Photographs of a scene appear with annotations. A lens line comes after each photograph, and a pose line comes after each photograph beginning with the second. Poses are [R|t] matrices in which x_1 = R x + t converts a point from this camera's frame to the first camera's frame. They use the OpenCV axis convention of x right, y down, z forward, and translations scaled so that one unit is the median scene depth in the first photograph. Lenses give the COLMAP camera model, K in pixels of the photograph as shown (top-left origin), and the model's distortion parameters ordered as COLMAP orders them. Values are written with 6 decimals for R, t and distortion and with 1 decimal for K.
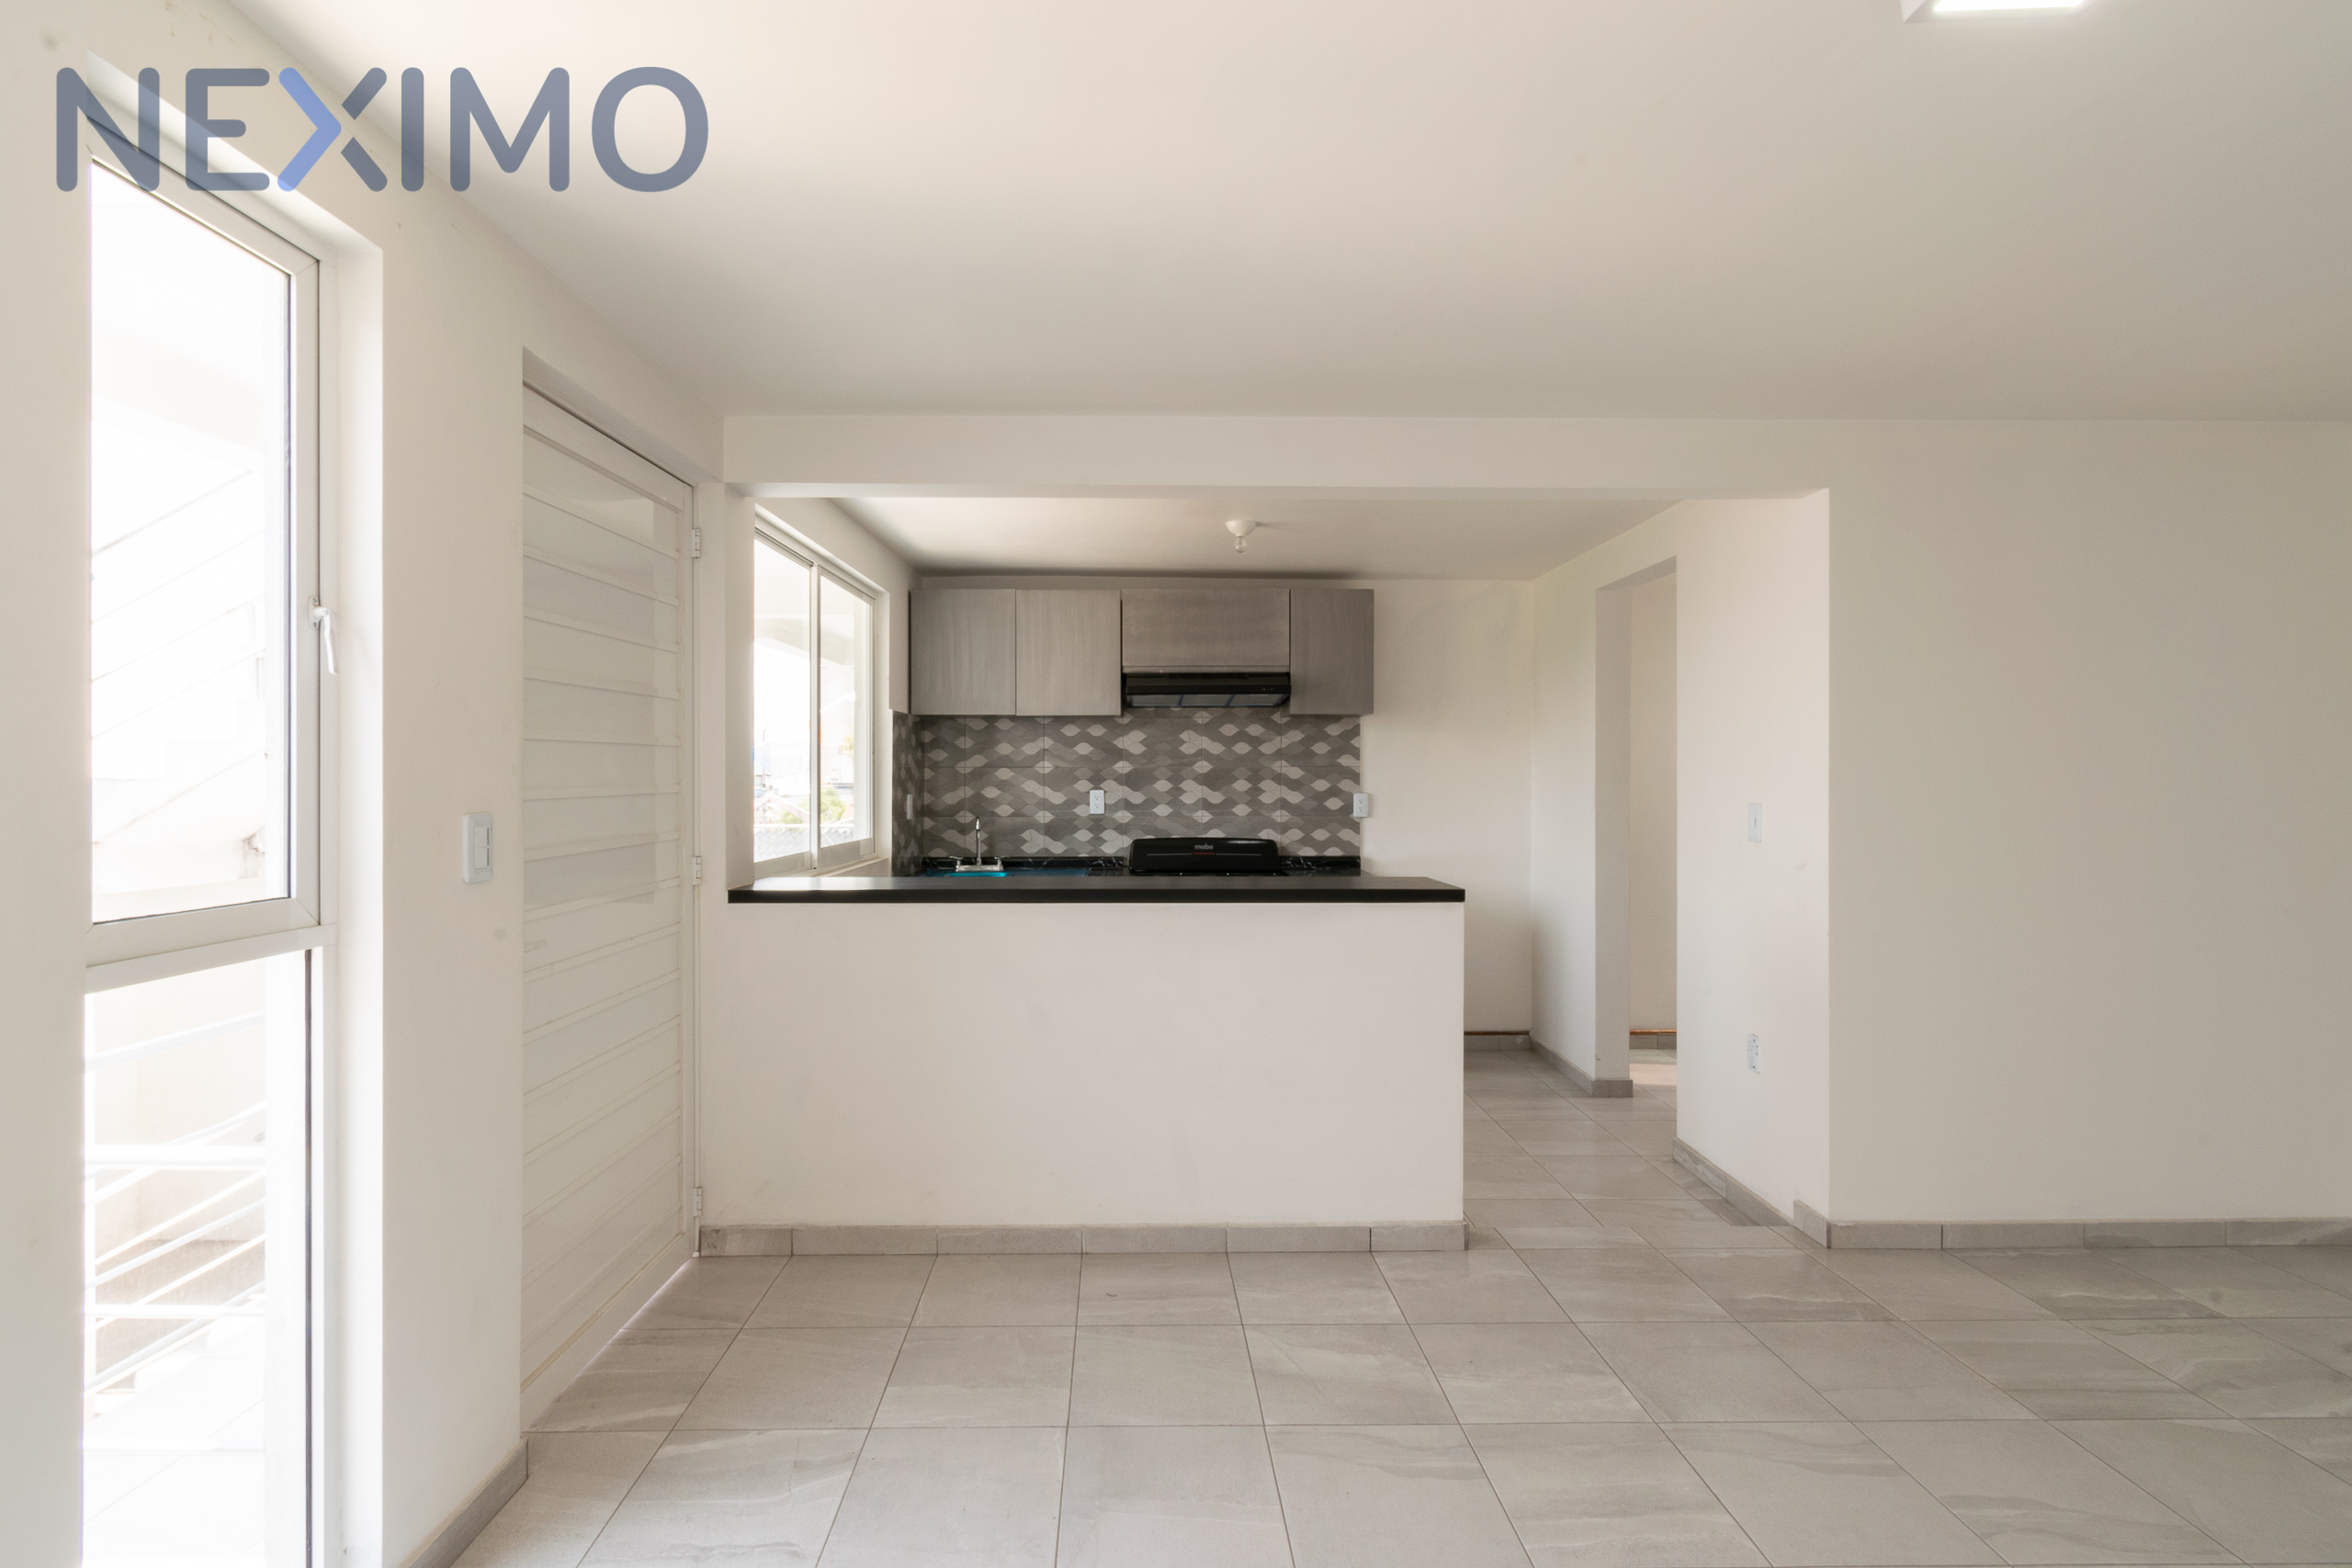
lens RADIAL K [[1078.2, 0, 1144.4], [0, 1078.2, 780.1], [0, 0, 1]] dist [0.003987, -0.000729]
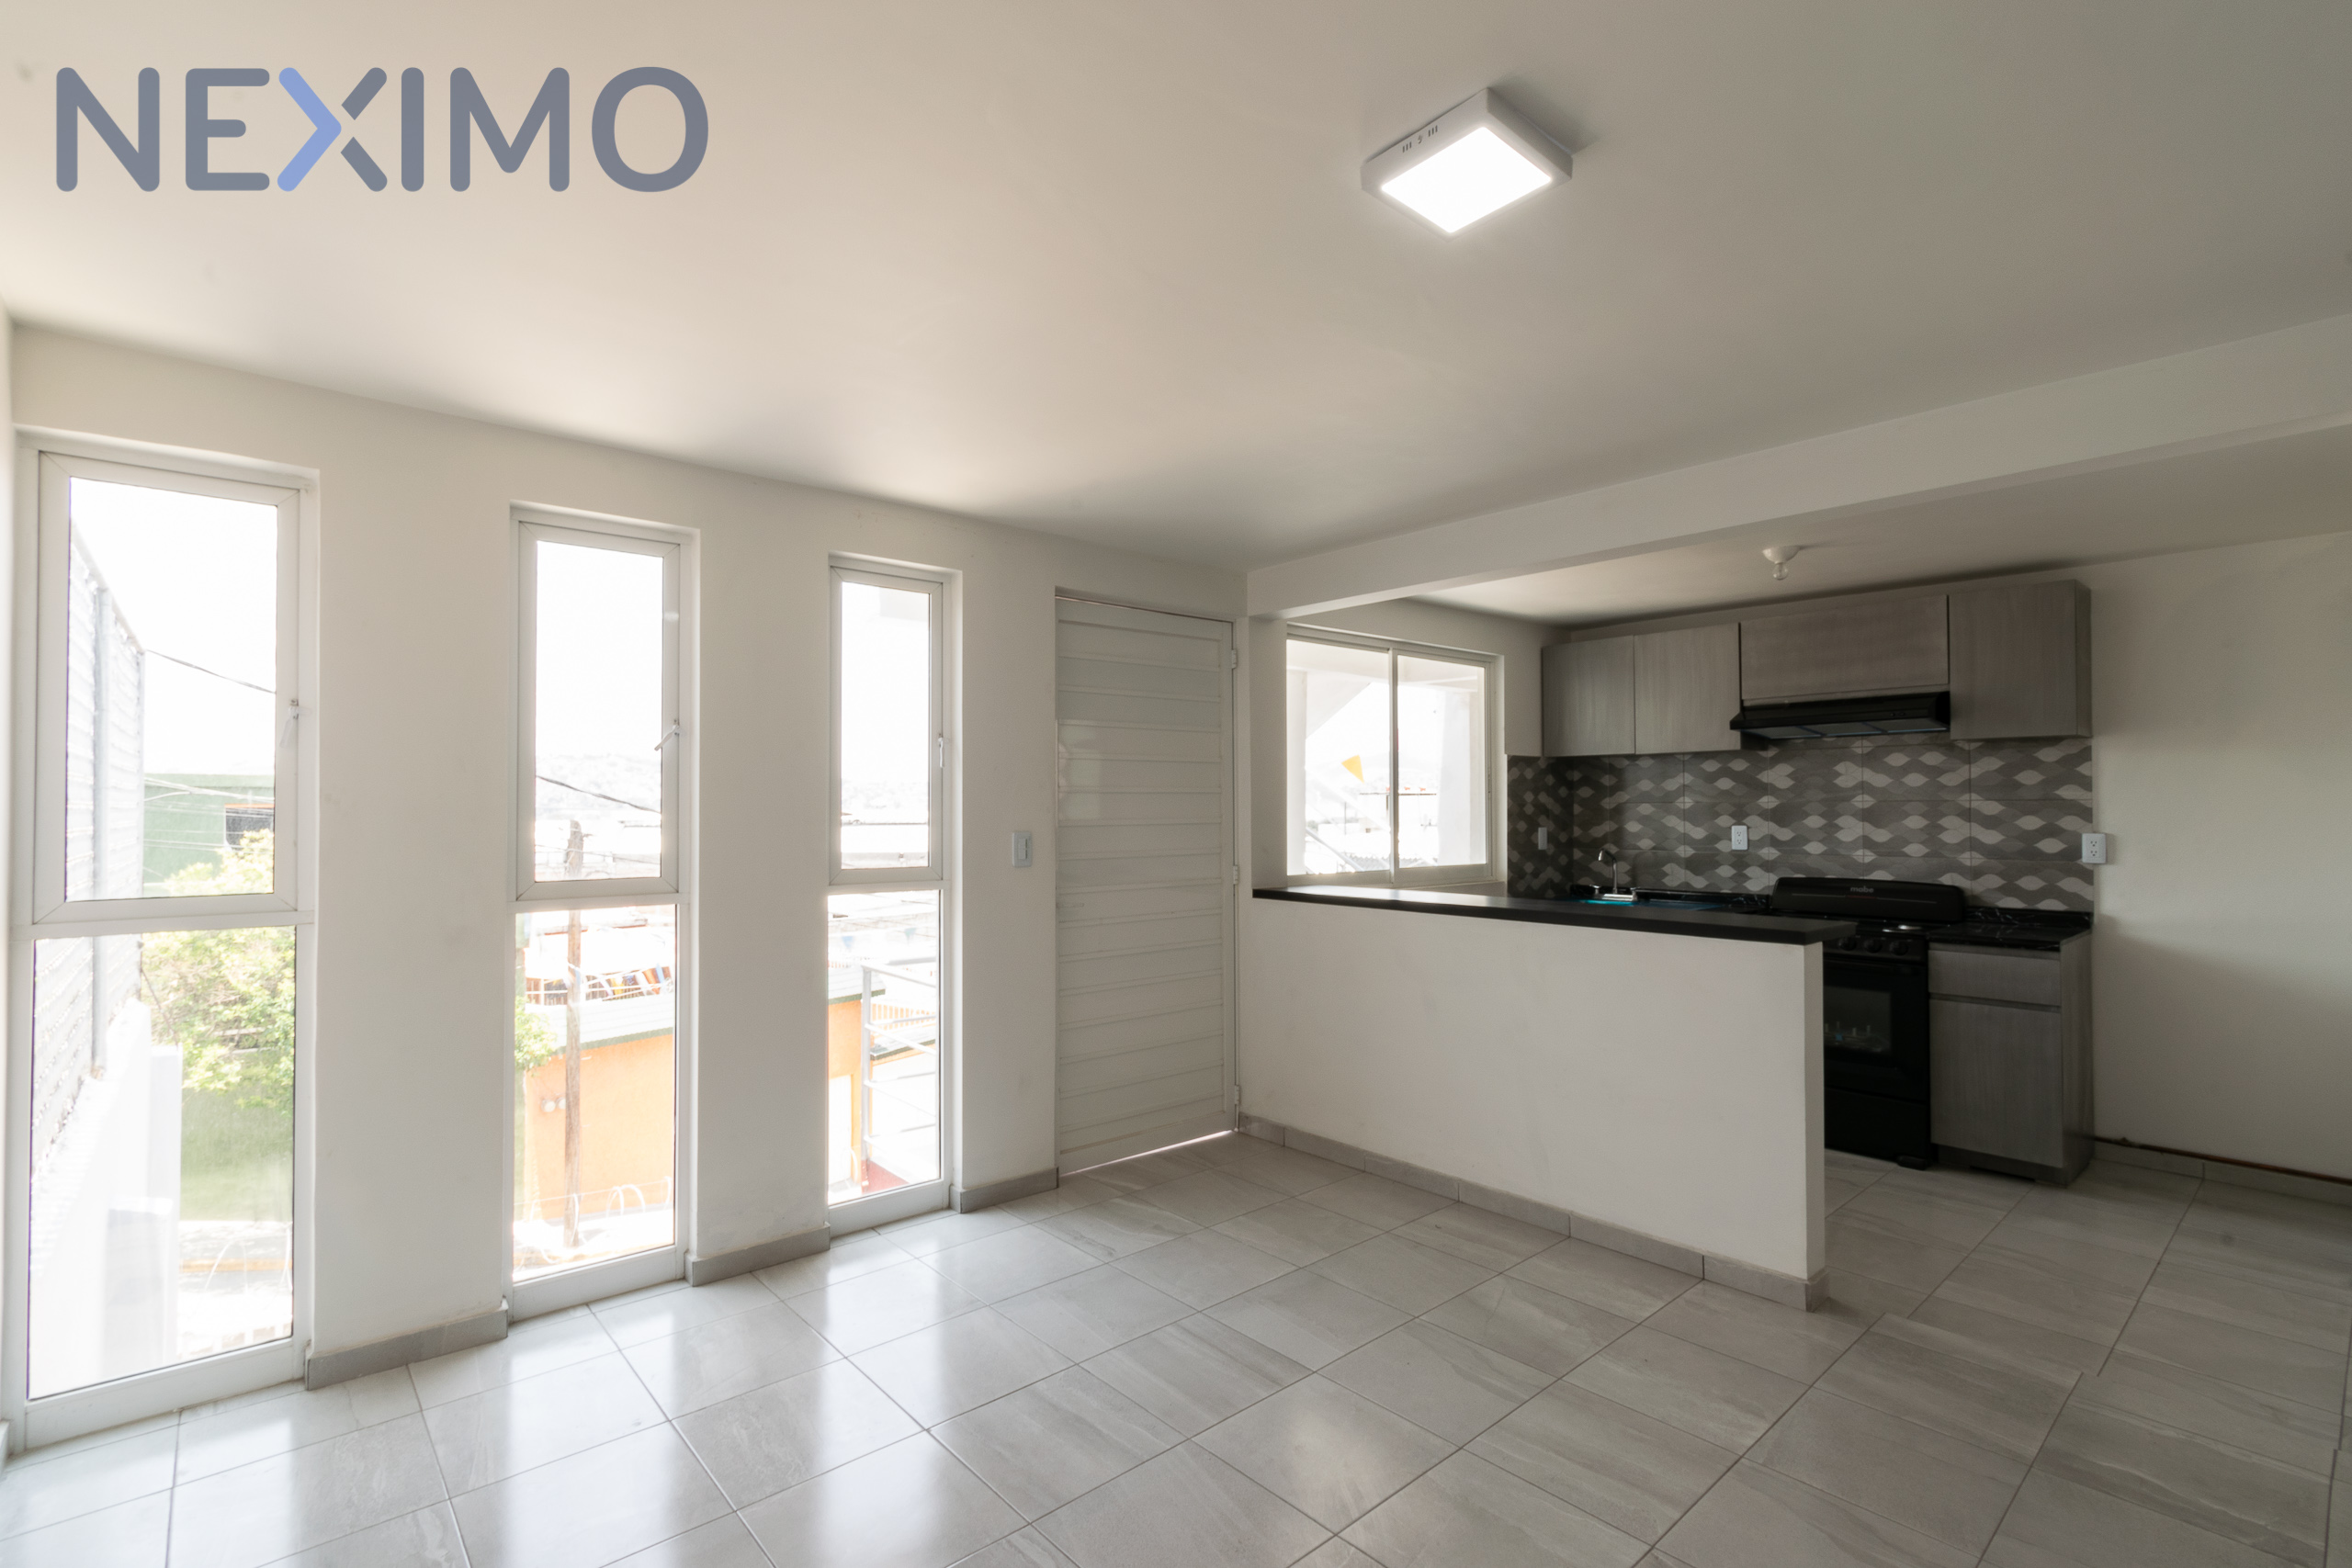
lens RADIAL K [[1078.2, 0, 1180.7], [0, 1078.2, 788.9], [0, 0, 1]] dist [0.003987, -0.000729]
pose [[0.654396, -0.015180, -0.756000, 0.413527], [-0.002207, 0.999756, -0.021984, -0.001667], [0.756149, 0.016055, 0.654203, -0.030102]]
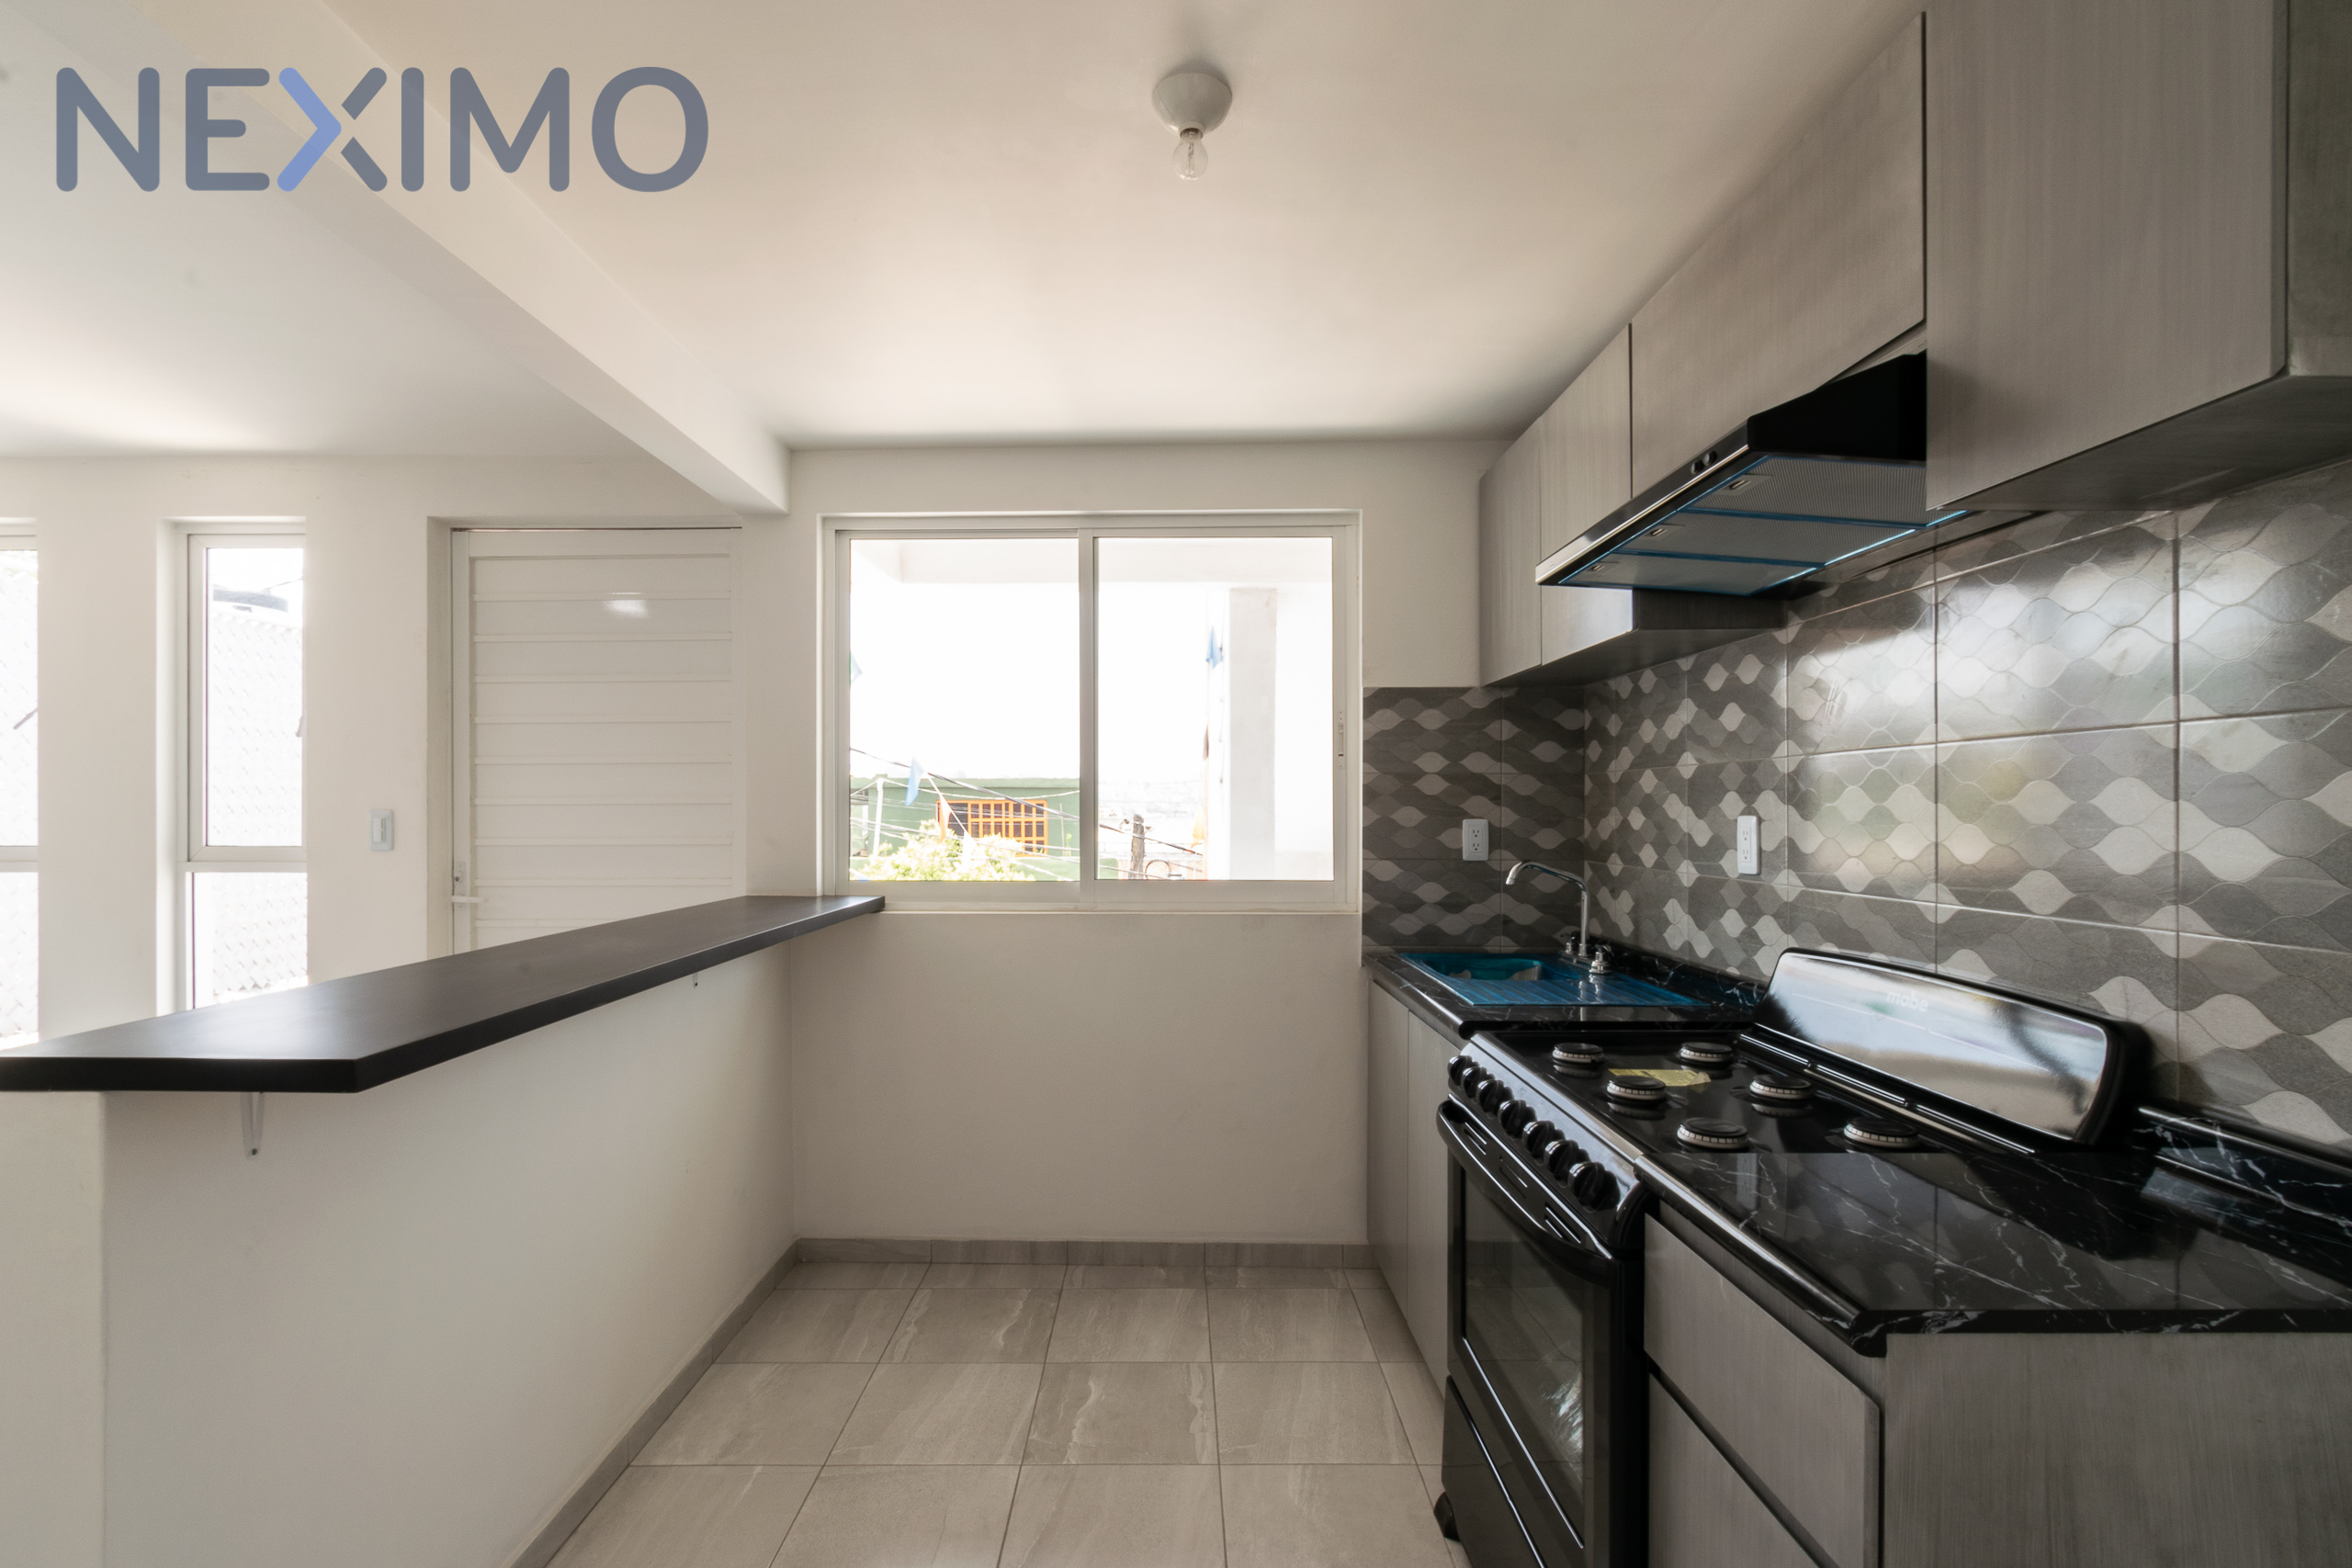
lens RADIAL K [[1078.2, 0, 1204.1], [0, 1078.2, 806.4], [0, 0, 1]] dist [0.003987, -0.000729]
pose [[-0.002838, -0.003168, -0.999991, 0.413345], [-0.005842, 0.999978, -0.003151, 0.009209], [0.999979, 0.005833, -0.002857, 0.897979]]
